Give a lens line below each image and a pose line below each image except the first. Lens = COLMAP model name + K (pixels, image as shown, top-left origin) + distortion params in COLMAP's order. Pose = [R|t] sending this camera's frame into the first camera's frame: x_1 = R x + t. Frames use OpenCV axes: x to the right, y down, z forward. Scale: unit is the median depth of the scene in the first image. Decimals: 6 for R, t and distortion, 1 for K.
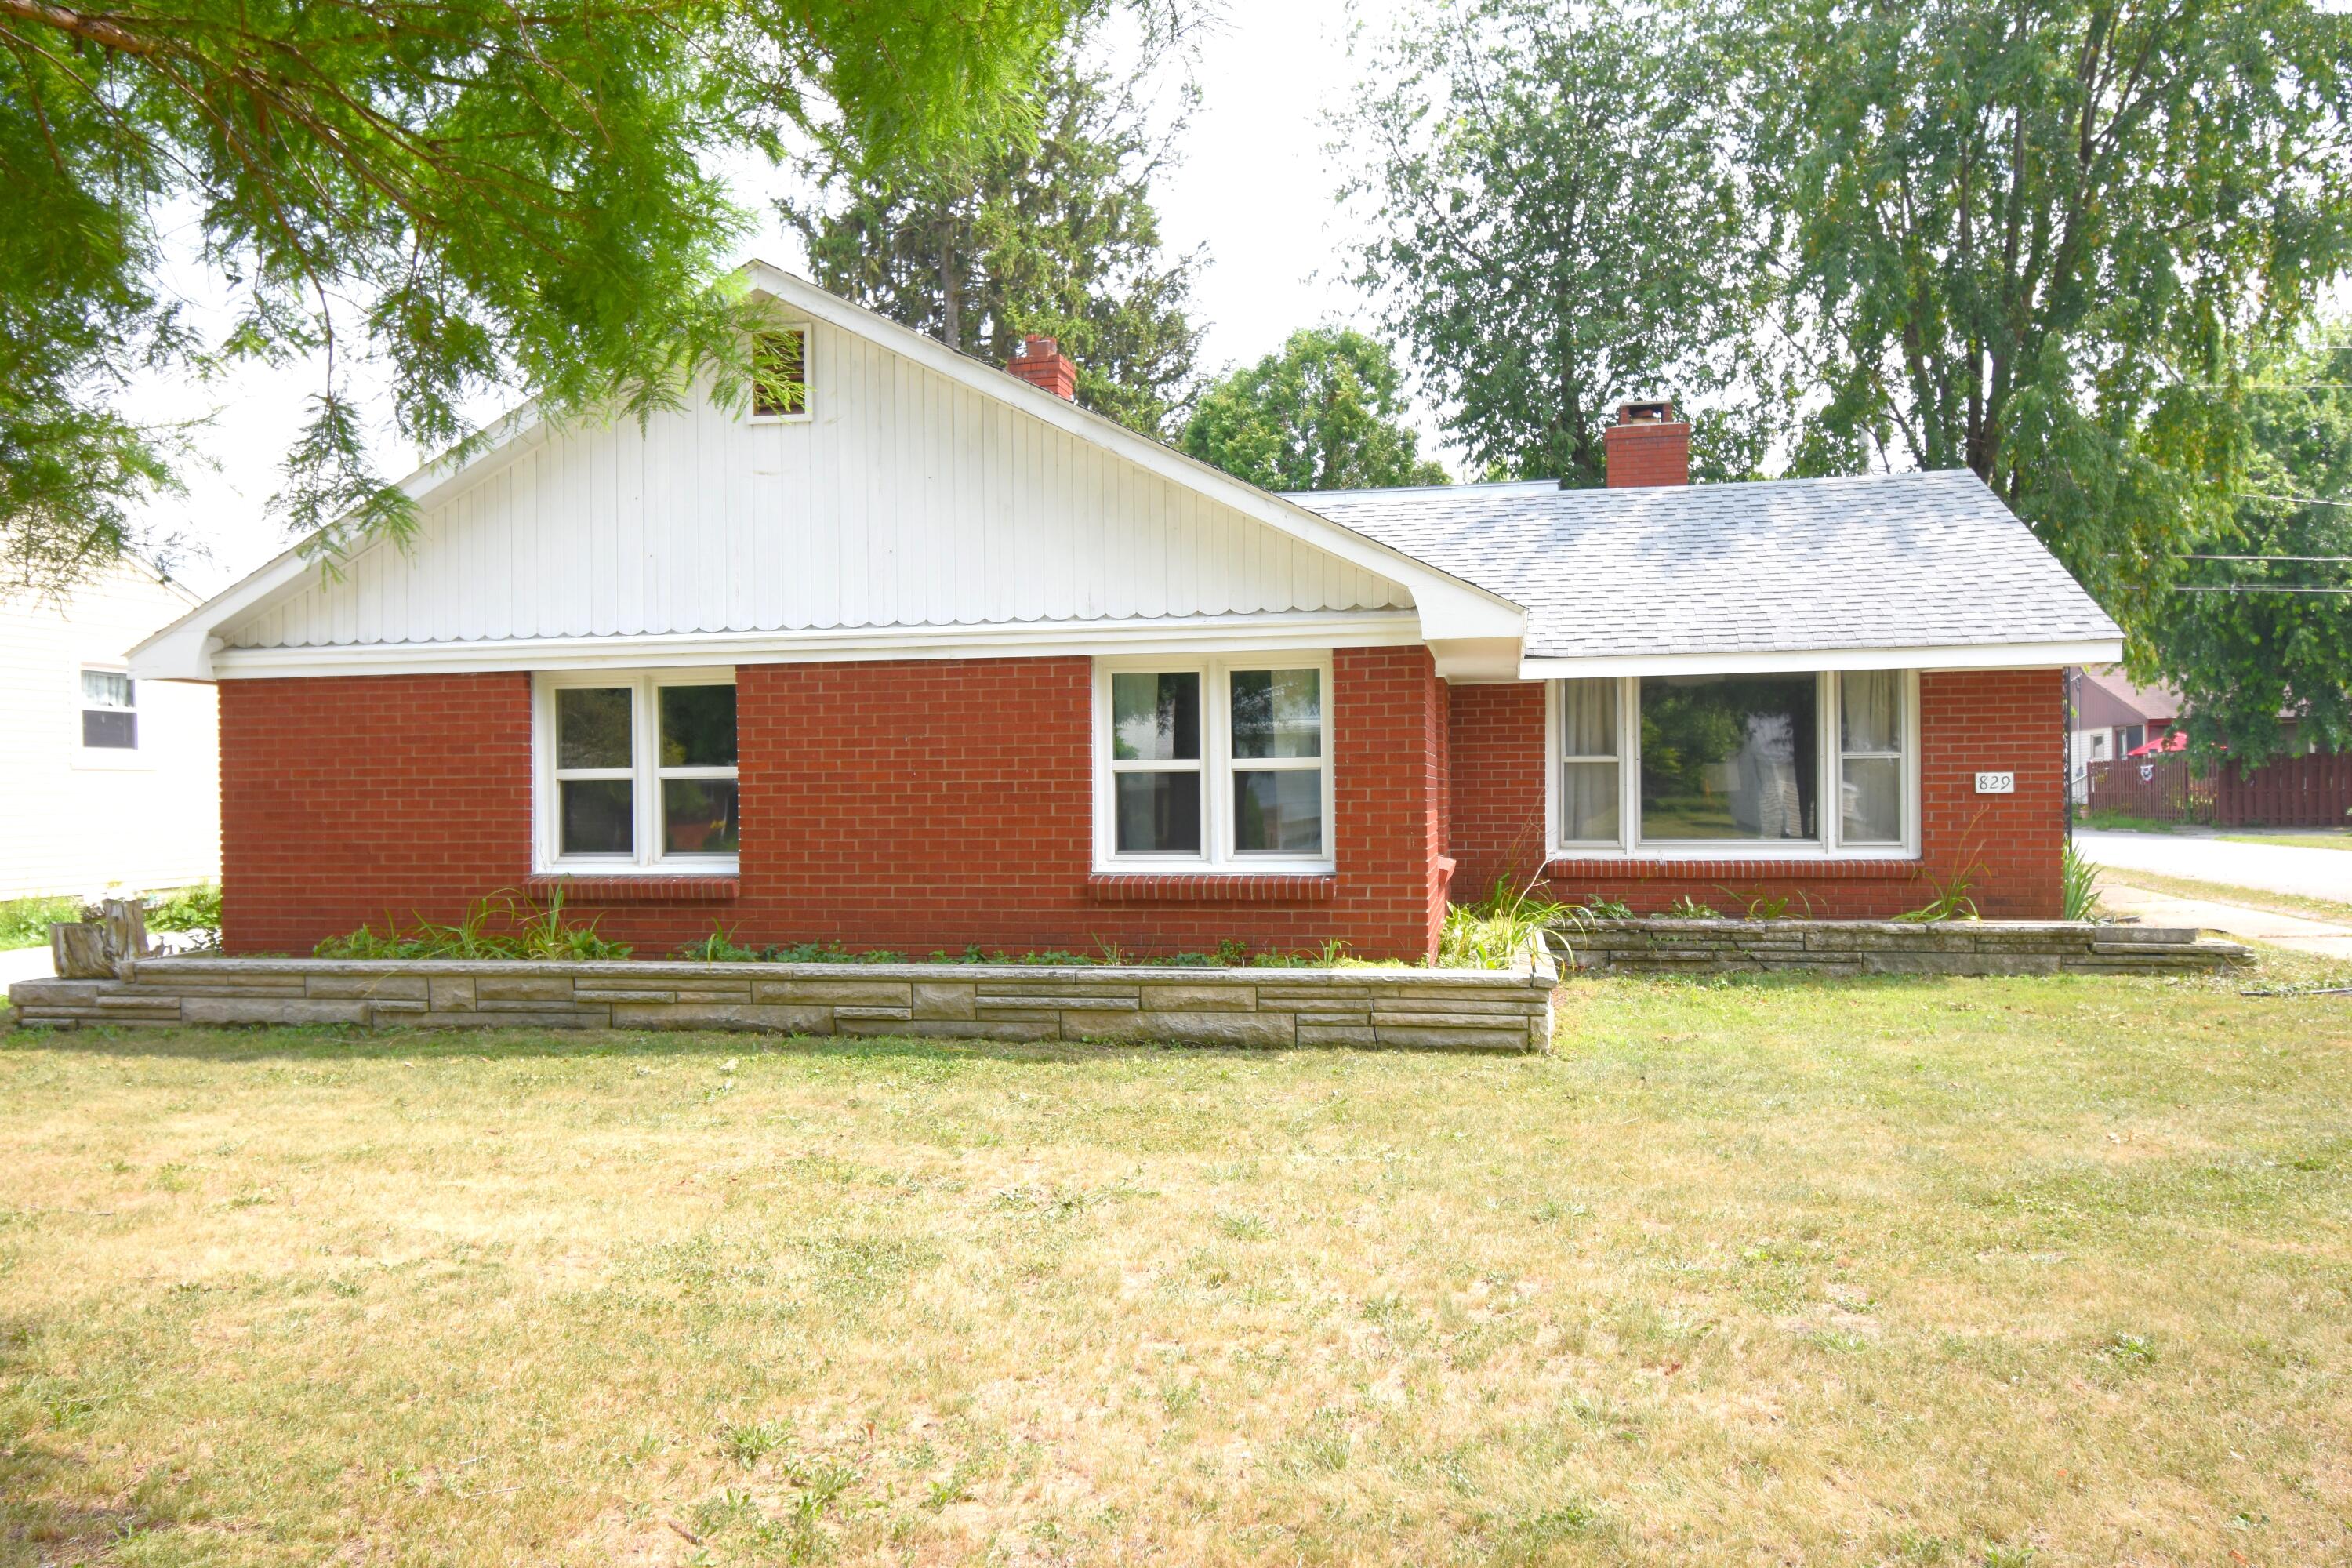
lens RADIAL K [[1655.2, 0, 1176.0], [0, 1655.2, 784.0], [0, 0, 1]] dist [0.000600, 0.001030]
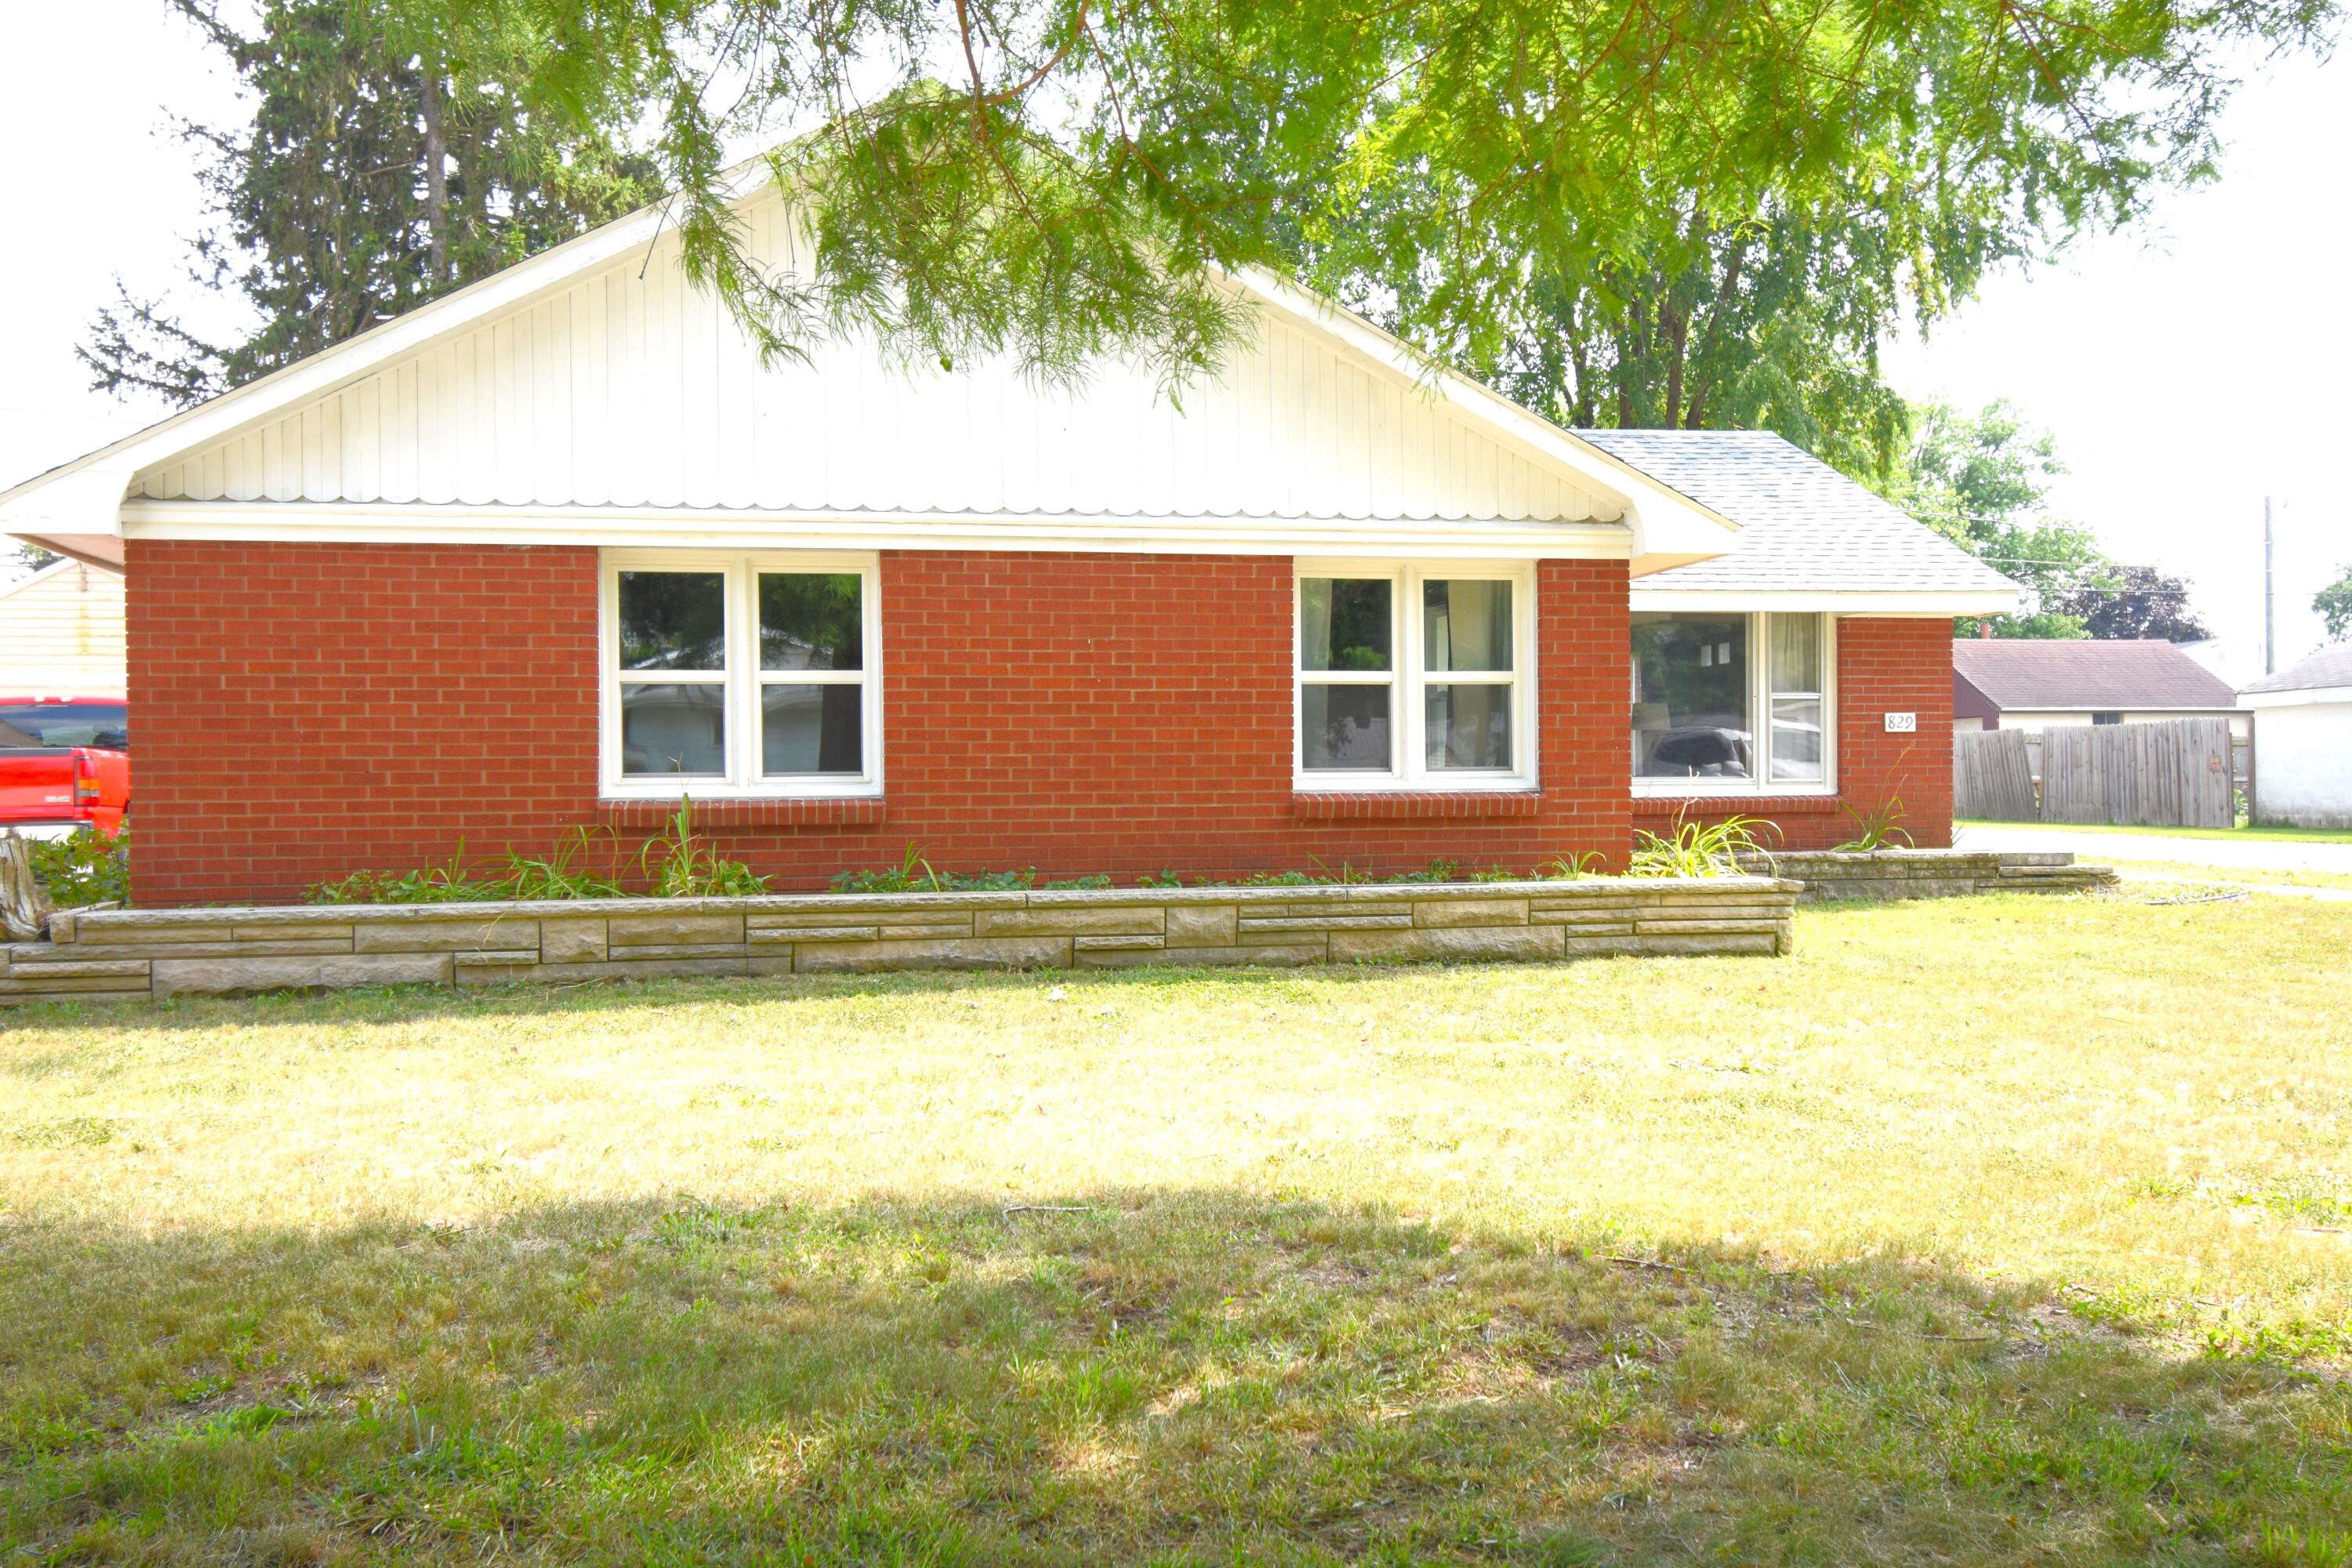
lens RADIAL K [[1949.7, 0, 1176.0], [0, 1949.7, 784.0], [0, 0, 1]] dist [0.002929, -0.014848]
pose [[0.926245, 0.002303, 0.376914, -0.523737], [-0.003614, 0.999990, 0.002772, 0.047187], [-0.376904, -0.003930, 0.926244, 0.012041]]
